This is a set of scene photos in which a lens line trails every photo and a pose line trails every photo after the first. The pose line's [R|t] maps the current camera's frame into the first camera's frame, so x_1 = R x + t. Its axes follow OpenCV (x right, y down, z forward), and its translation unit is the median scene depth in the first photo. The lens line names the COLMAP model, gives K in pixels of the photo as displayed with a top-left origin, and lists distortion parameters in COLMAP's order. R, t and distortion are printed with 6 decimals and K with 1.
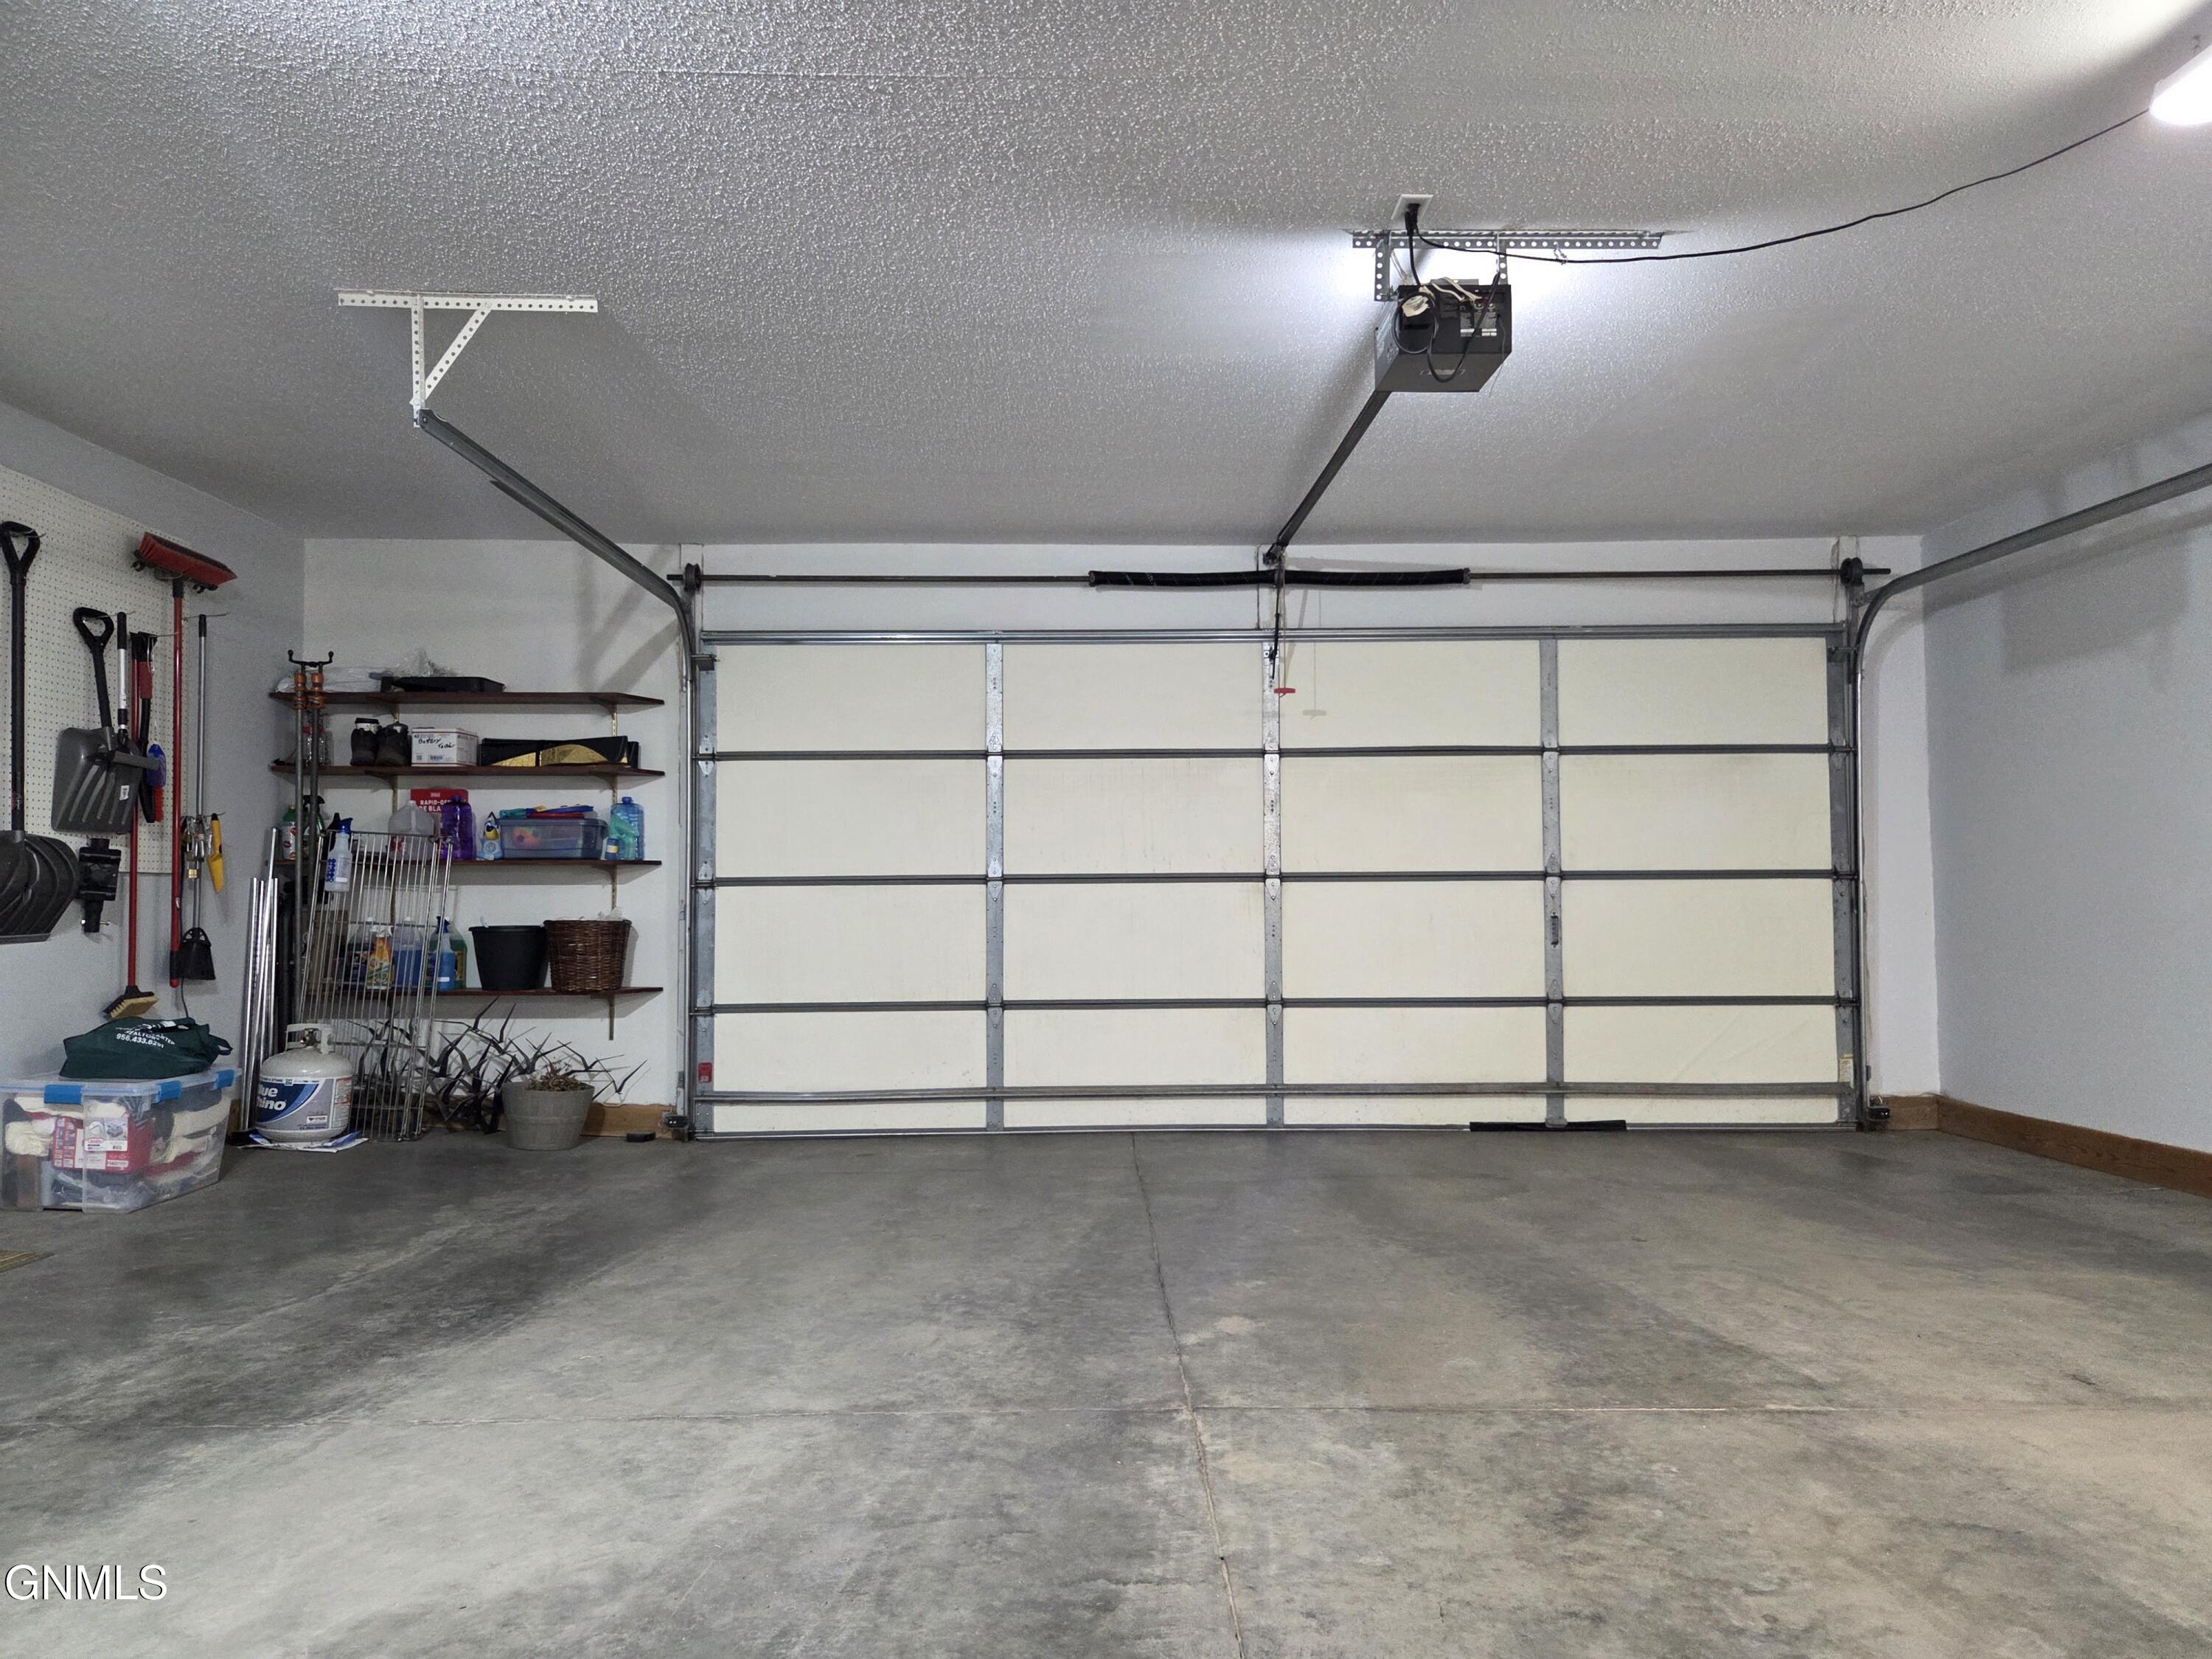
lens RADIAL K [[1462.2, 0, 1105.7], [0, 1462.2, 822.8], [0, 0, 1]] dist [0.038692, -0.036122]
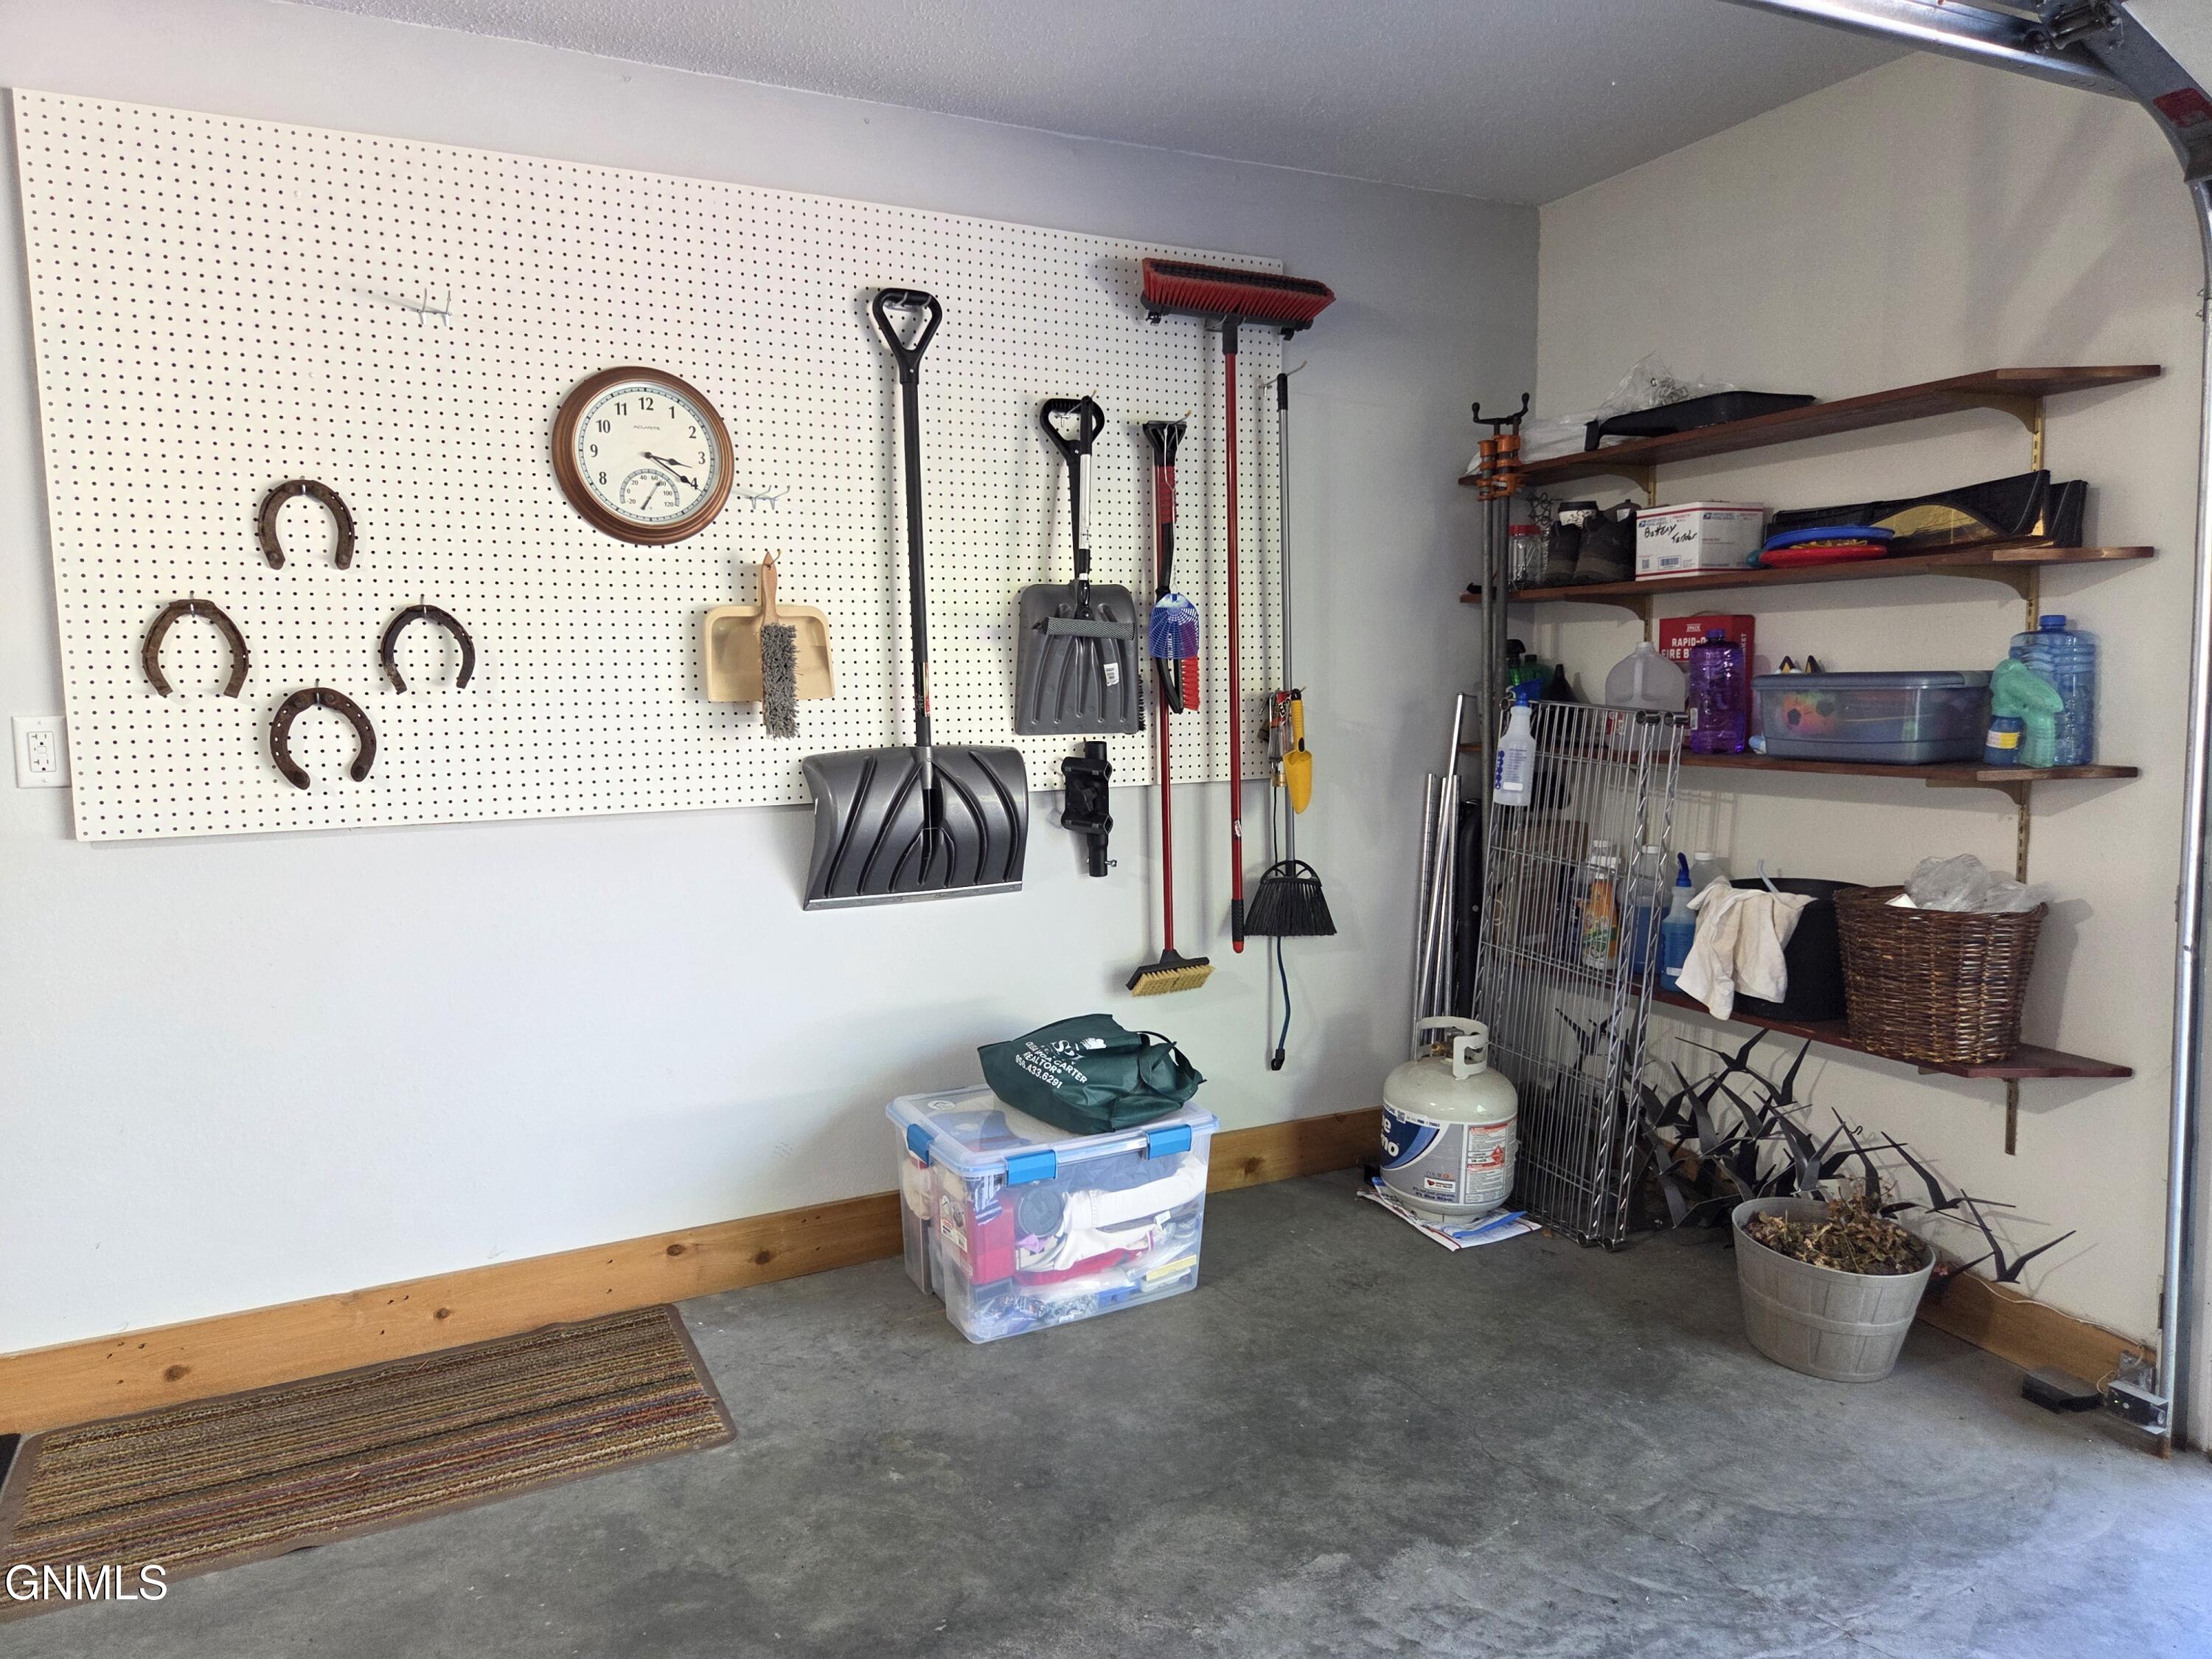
lens RADIAL K [[1462.2, 0, 1105.7], [0, 1462.2, 822.8], [0, 0, 1]] dist [0.038692, -0.036122]
pose [[0.429388, 0.083545, -0.899248, -0.055445], [0.059312, 0.990954, 0.120386, -0.026744], [0.901170, -0.105028, 0.420548, 0.584568]]
